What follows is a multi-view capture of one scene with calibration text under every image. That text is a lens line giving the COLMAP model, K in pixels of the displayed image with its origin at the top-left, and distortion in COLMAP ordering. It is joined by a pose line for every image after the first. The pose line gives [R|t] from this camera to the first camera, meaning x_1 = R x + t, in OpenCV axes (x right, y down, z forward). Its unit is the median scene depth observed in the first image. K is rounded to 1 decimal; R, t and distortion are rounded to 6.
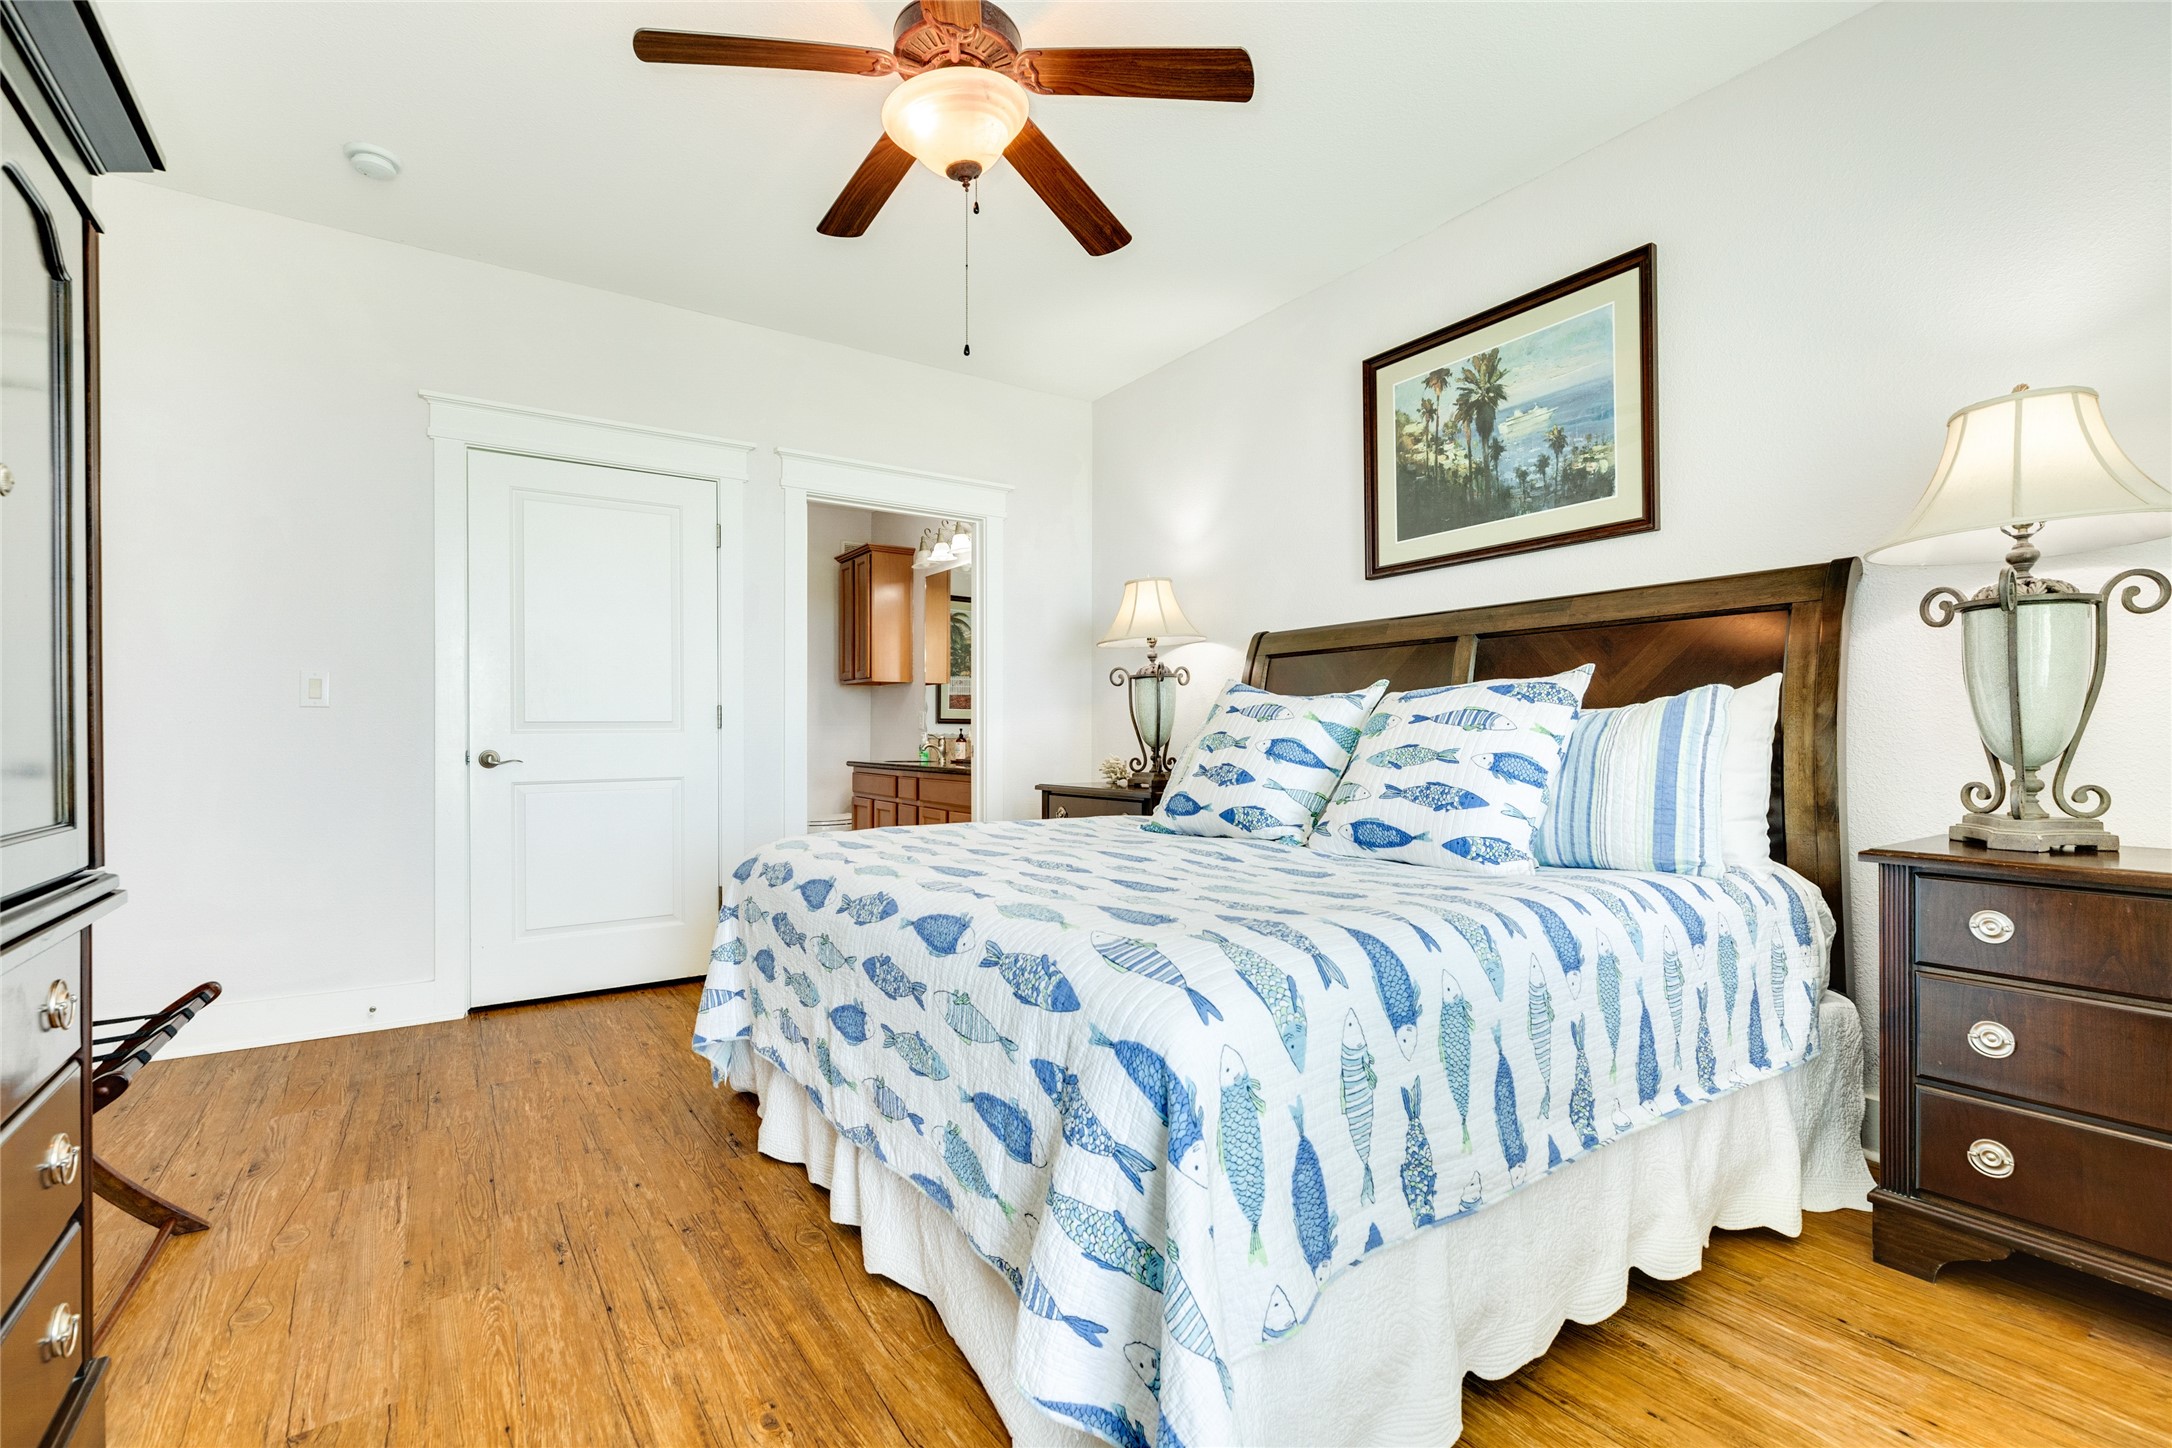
lens RADIAL K [[878.0, 0, 1092.7], [0, 878.0, 713.5], [0, 0, 1]] dist [0.006170, 0.000068]
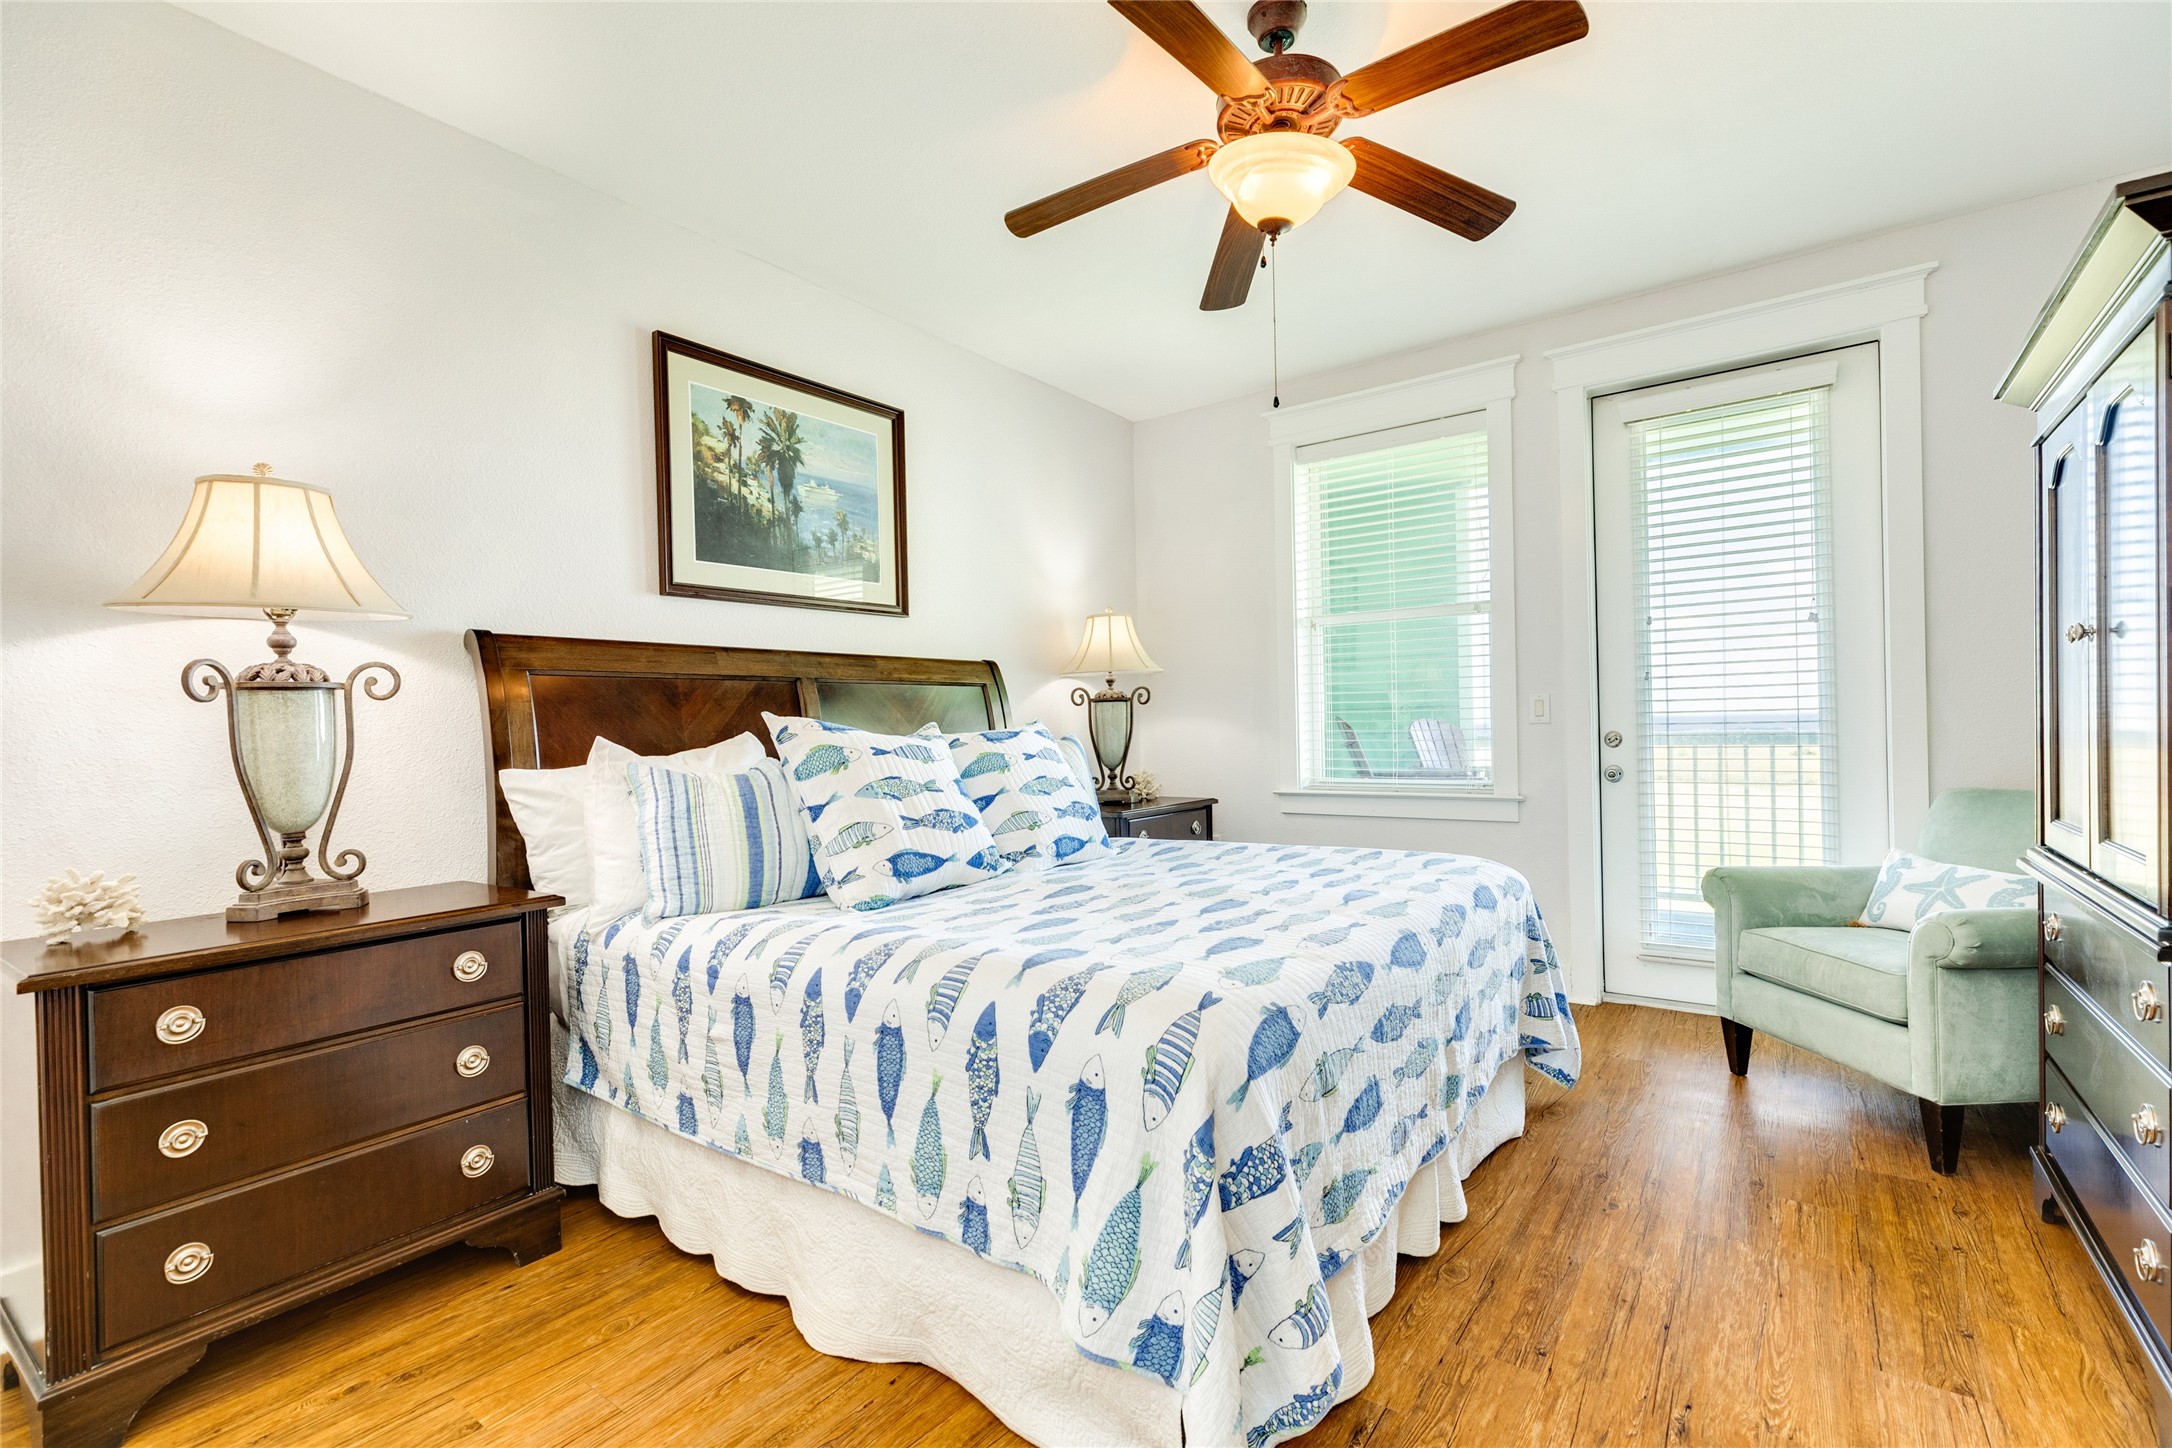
lens RADIAL K [[966.6, 0, 1086.5], [0, 966.6, 727.9], [0, 0, 1]] dist [0.004884, 0.000080]
pose [[-0.270494, 0.047007, 0.961573, -0.711799], [0.040057, 0.998492, -0.037543, 0.023065], [-0.961888, 0.028363, -0.271969, 0.941863]]
